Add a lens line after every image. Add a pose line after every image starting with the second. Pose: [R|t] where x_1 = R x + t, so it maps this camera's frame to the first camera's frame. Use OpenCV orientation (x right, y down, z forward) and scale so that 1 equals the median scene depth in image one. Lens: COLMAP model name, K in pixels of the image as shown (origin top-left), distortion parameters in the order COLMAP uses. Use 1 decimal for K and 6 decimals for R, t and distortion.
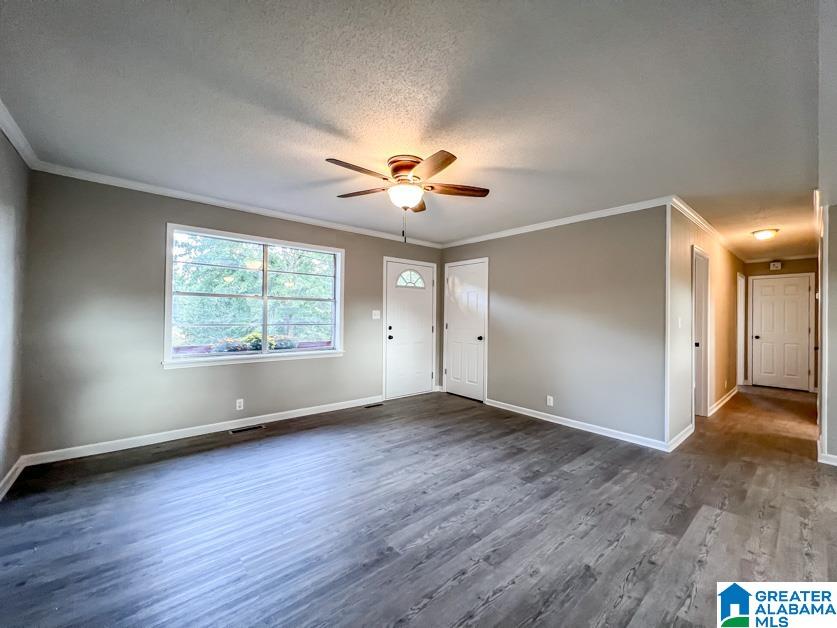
lens RADIAL K [[337.7, 0, 419.7], [0, 337.7, 314.4], [0, 0, 1]] dist [-0.002385, -0.000673]
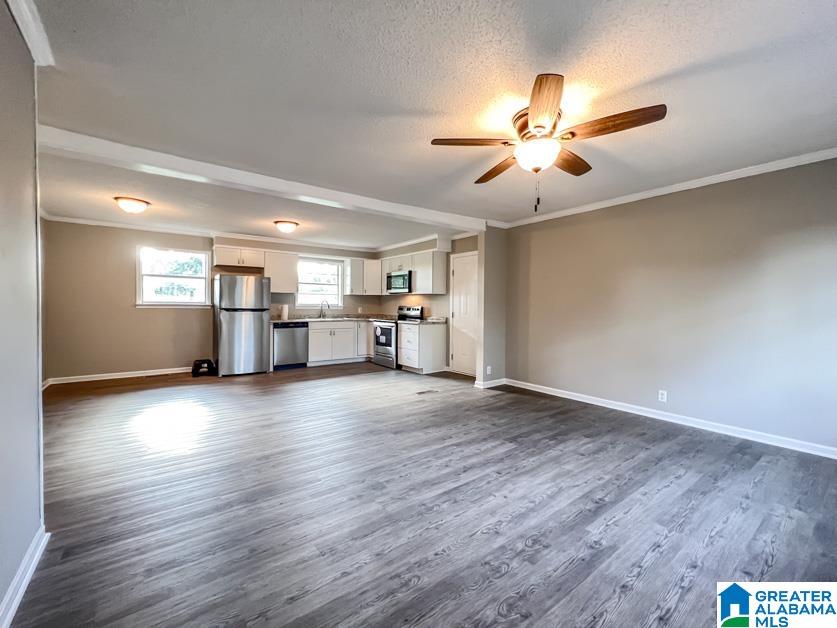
lens RADIAL K [[337.7, 0, 417.0], [0, 337.7, 311.4], [0, 0, 1]] dist [-0.002385, -0.000673]
pose [[-0.997021, -0.018505, 0.074879, 0.189700], [-0.018115, 0.999819, 0.005881, 0.060804], [-0.074974, 0.004507, -0.997175, 2.029206]]
